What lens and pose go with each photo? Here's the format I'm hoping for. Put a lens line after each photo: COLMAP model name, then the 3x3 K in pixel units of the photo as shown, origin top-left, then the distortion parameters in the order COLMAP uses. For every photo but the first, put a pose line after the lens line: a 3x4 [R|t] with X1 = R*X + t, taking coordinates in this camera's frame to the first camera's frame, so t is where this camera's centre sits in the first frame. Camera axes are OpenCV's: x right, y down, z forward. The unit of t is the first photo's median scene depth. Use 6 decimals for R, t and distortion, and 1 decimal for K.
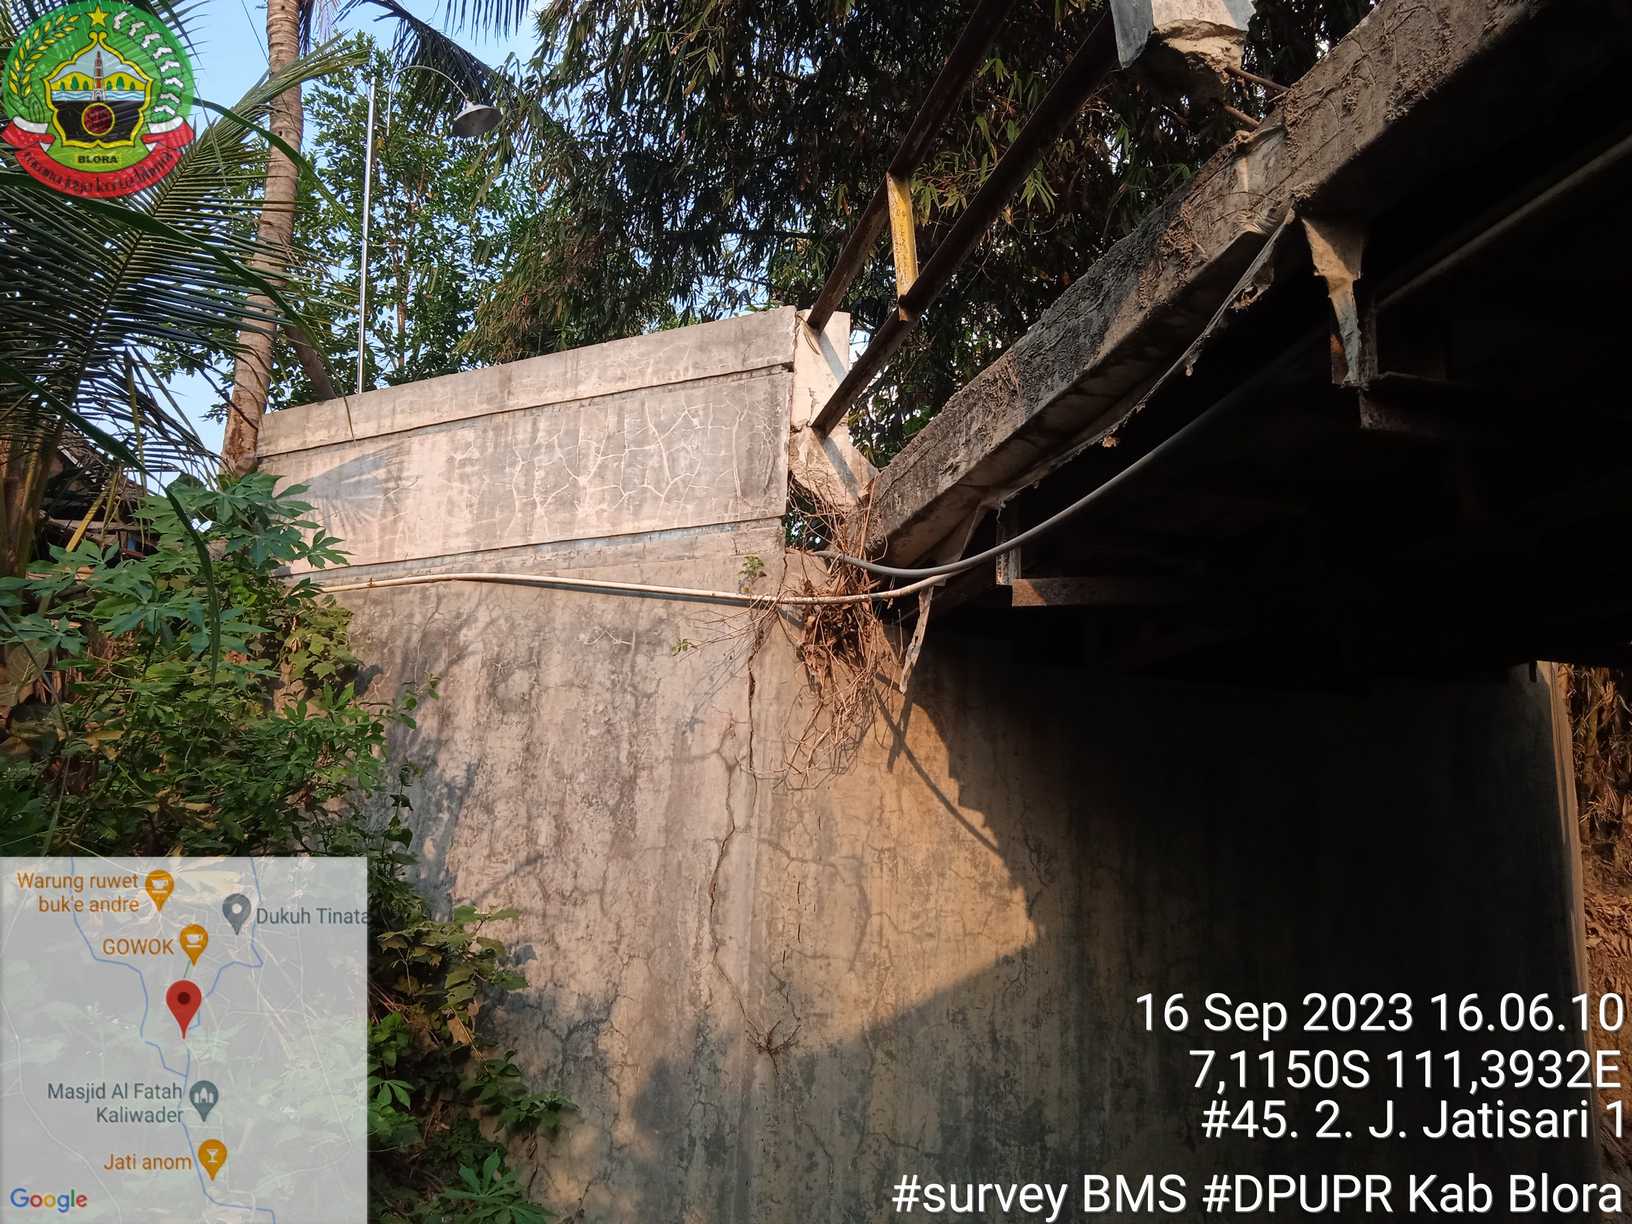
lens RADIAL K [[1344.6, 0, 816.0], [0, 1344.6, 617.5], [0, 0, 1]] dist [0.062989, -0.073752]
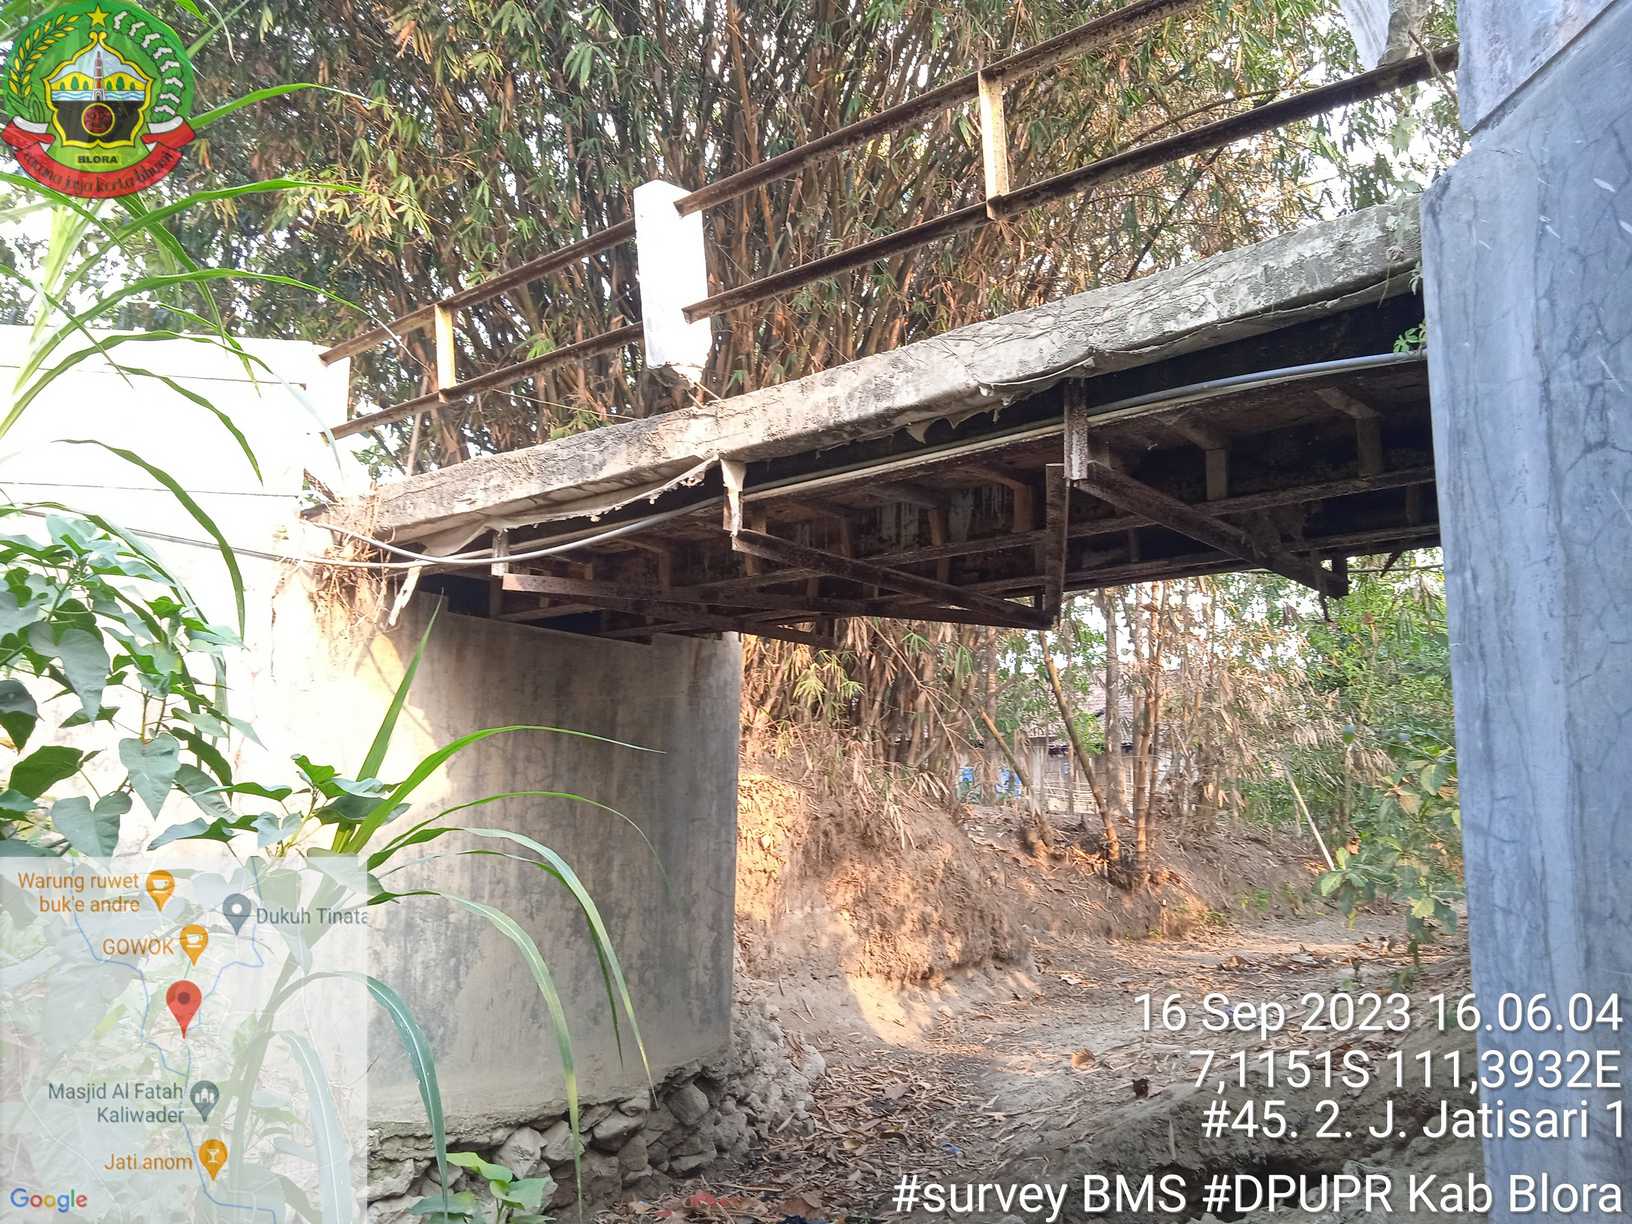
lens RADIAL K [[1344.6, 0, 816.0], [0, 1344.6, 617.5], [0, 0, 1]] dist [0.062989, -0.073752]
pose [[0.825081, 0.064462, 0.561326, -0.544515], [-0.103427, 0.993915, 0.037885, -0.088870], [-0.555468, -0.089315, 0.826727, -0.709169]]
